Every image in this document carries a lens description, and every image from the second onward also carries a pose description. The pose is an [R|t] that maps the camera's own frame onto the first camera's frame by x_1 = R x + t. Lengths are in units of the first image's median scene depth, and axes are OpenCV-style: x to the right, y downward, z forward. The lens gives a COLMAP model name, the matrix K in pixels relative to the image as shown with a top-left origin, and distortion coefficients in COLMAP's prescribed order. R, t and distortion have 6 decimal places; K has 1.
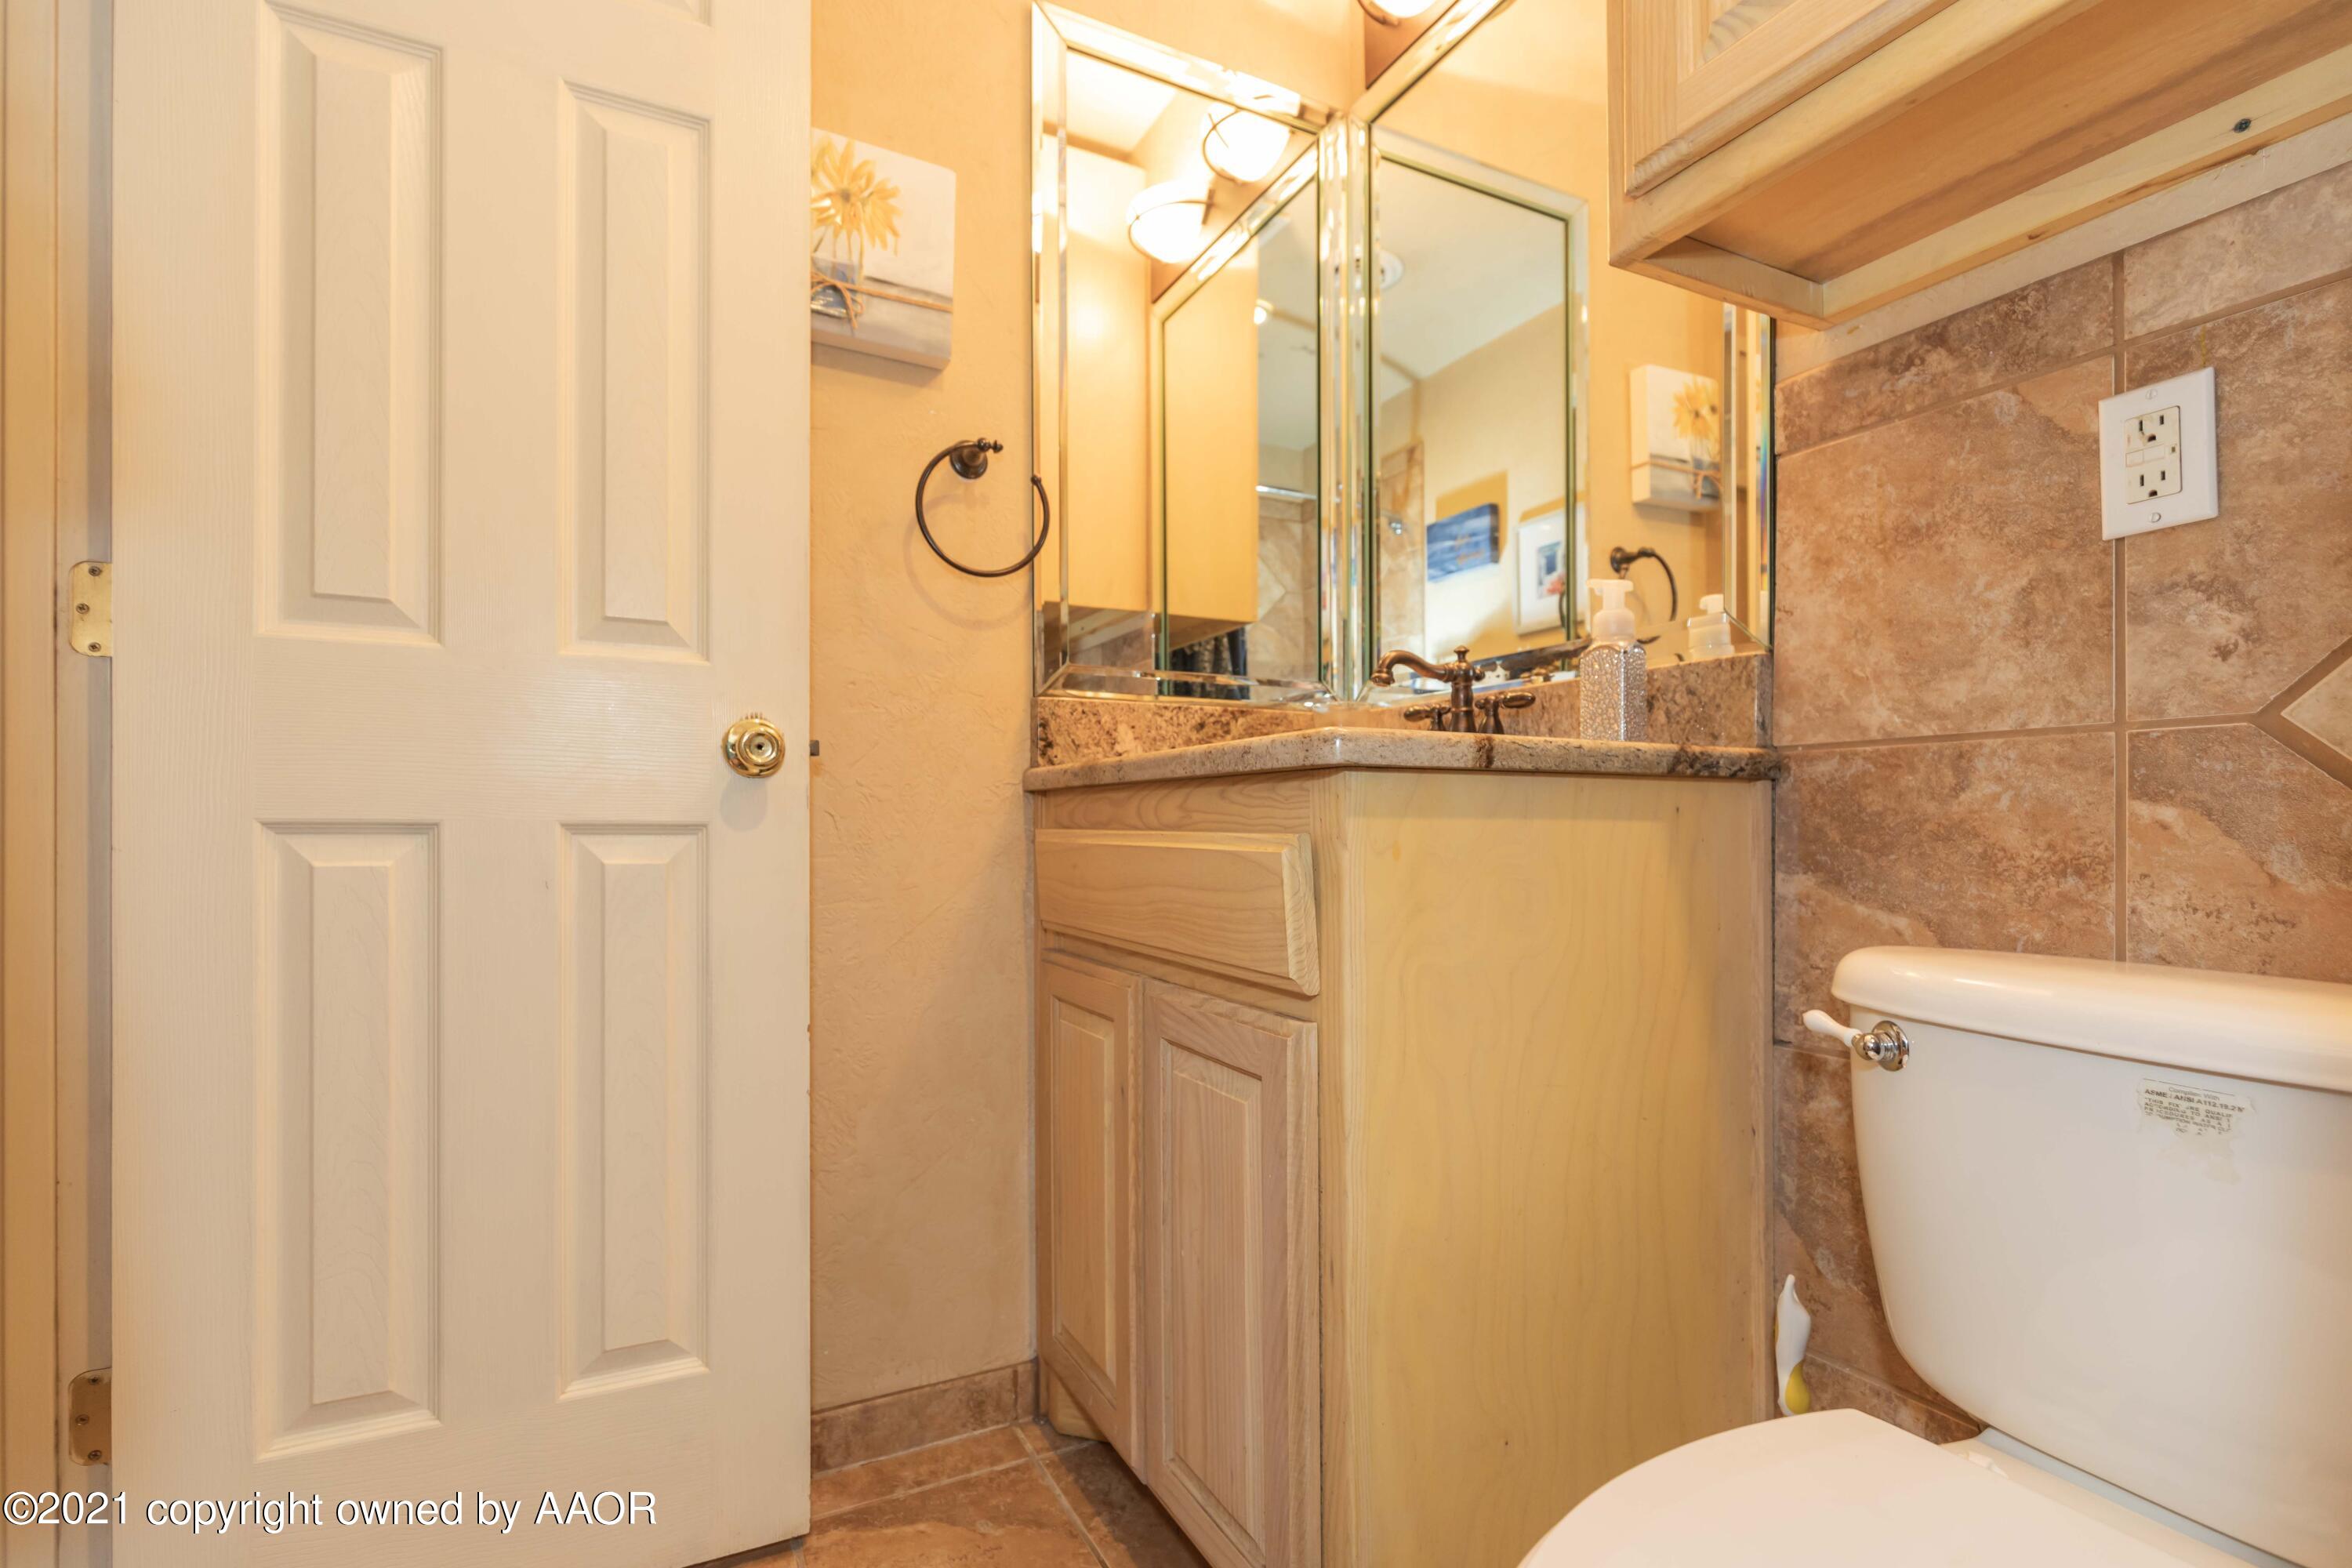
lens RADIAL K [[1088.2, 0, 1178.4], [0, 1088.2, 826.3], [0, 0, 1]] dist [0.000984, 0.000168]
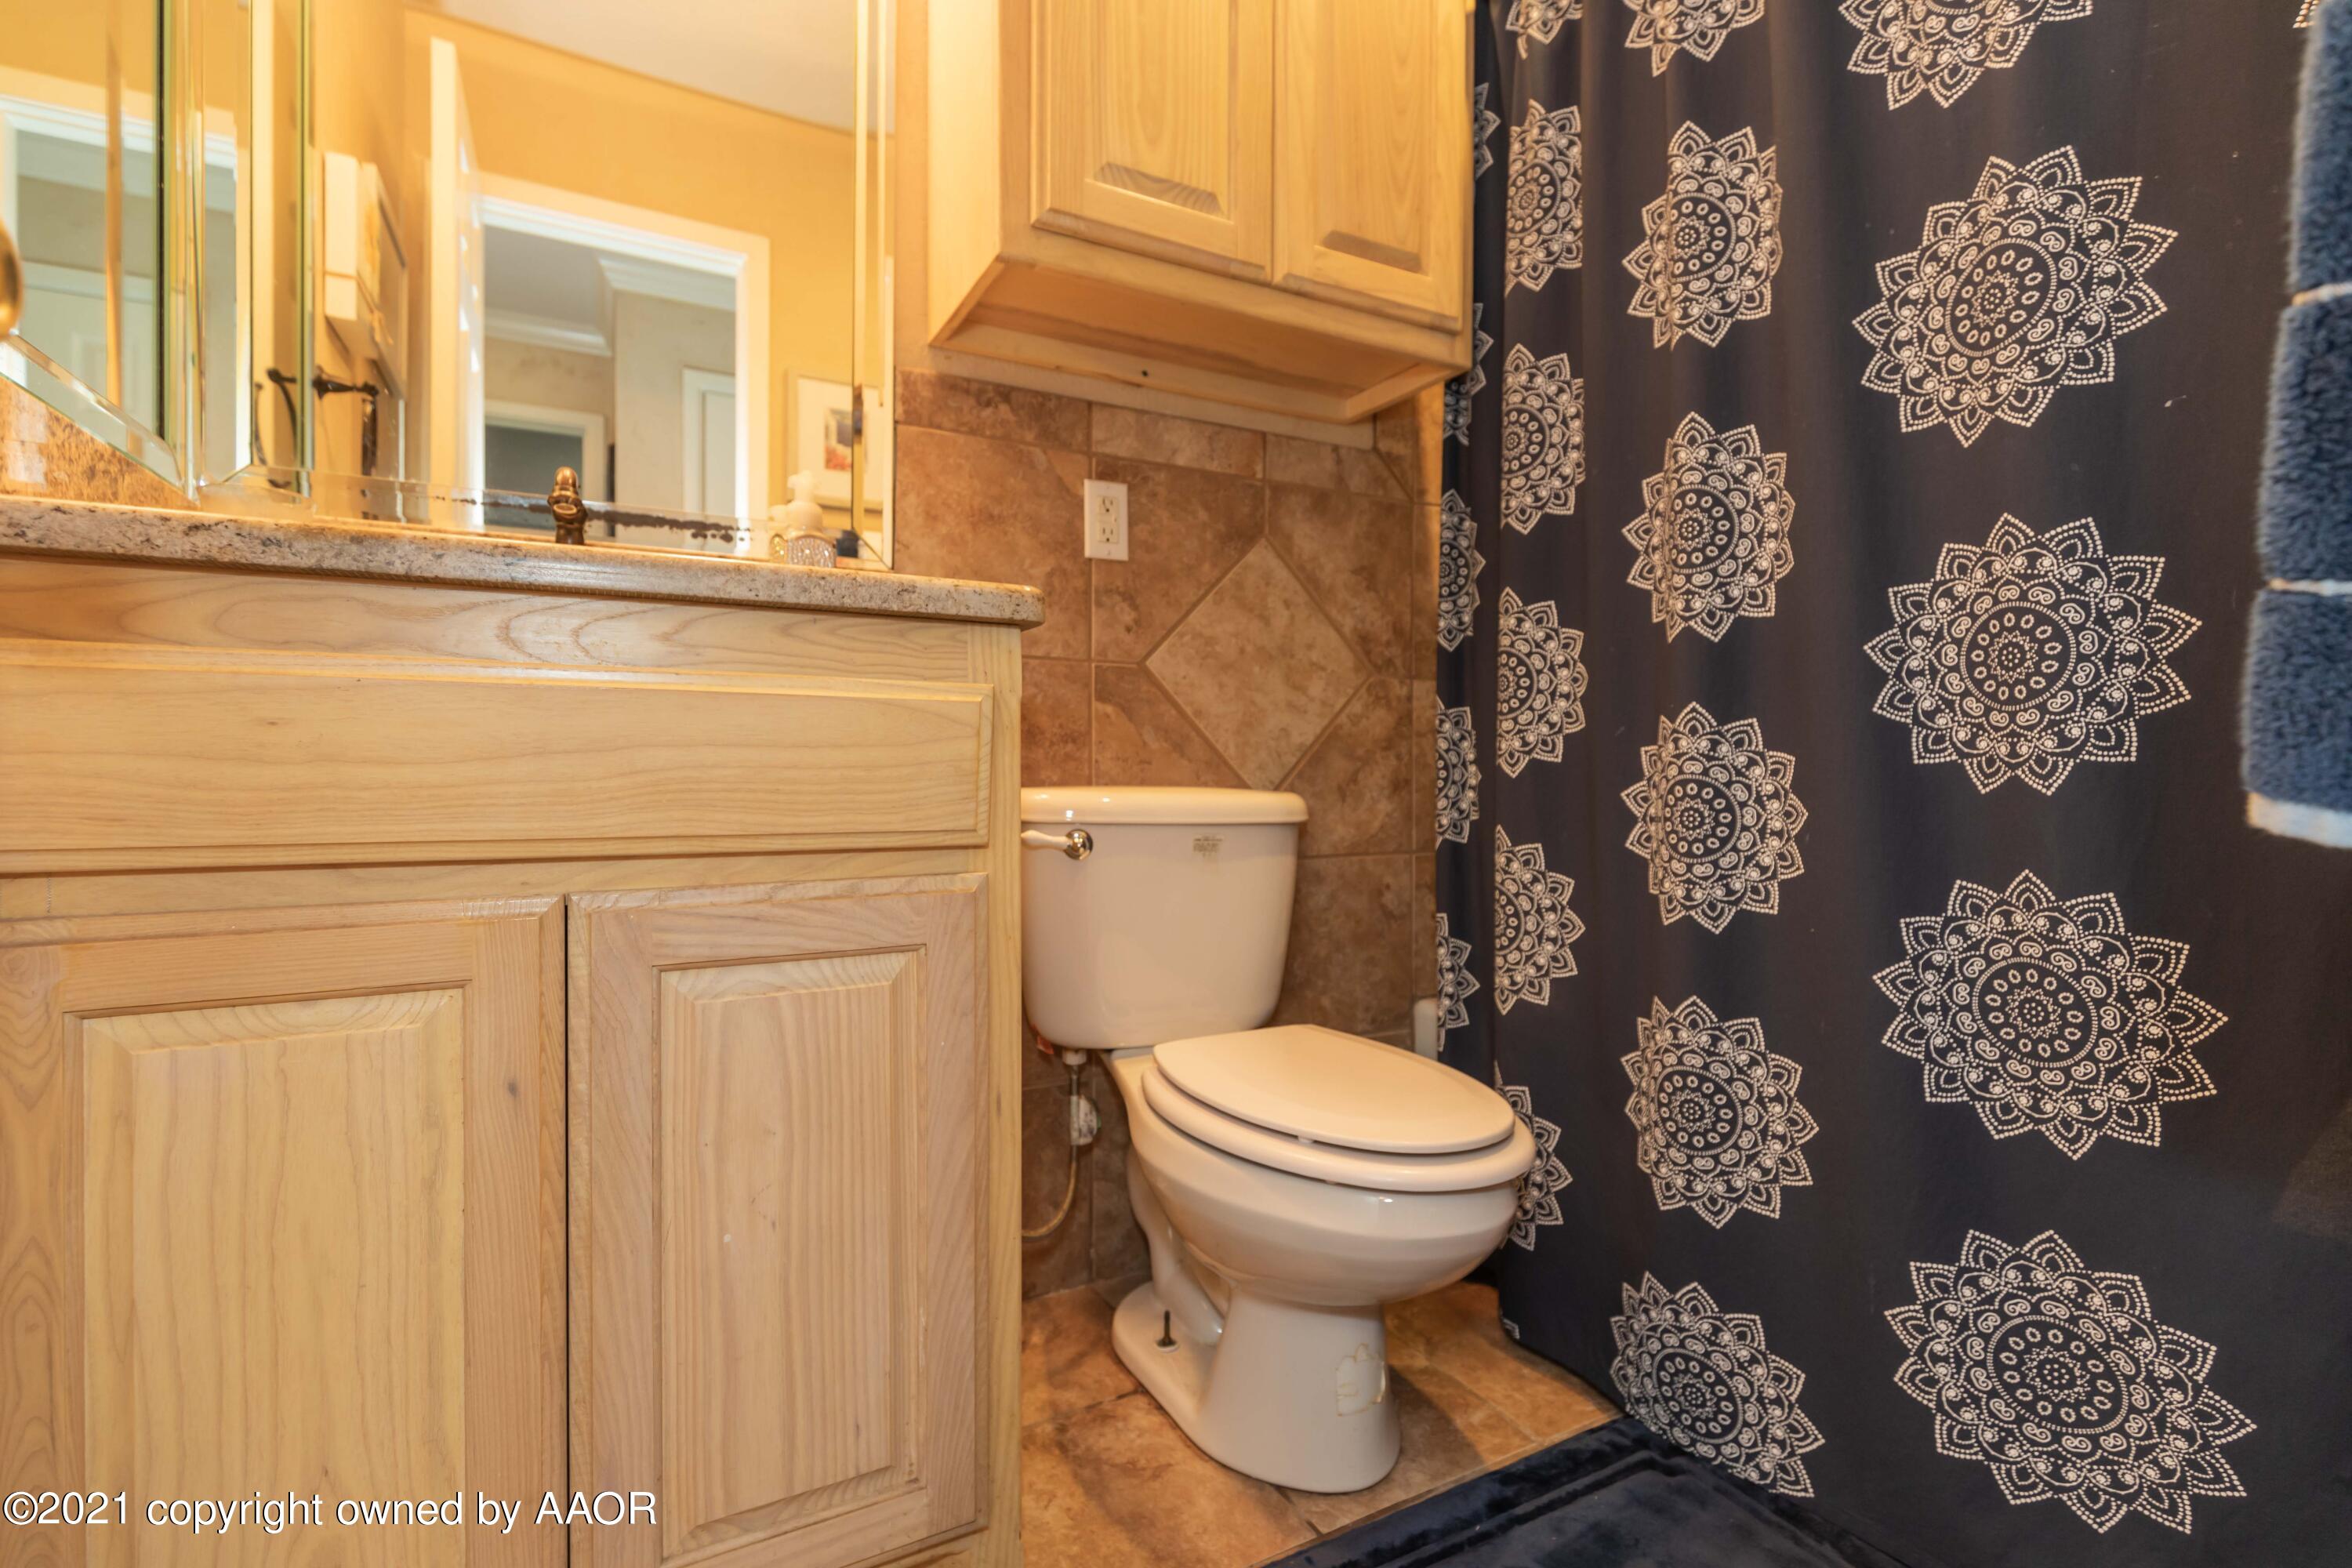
lens RADIAL K [[1088.2, 0, 1176.2], [0, 1088.2, 777.8], [0, 0, 1]] dist [0.000984, 0.000168]
pose [[-0.037635, -0.006420, 0.999271, -0.945719], [-0.004644, 0.999970, 0.006250, 0.090381], [-0.999281, -0.004405, -0.037663, 0.895756]]
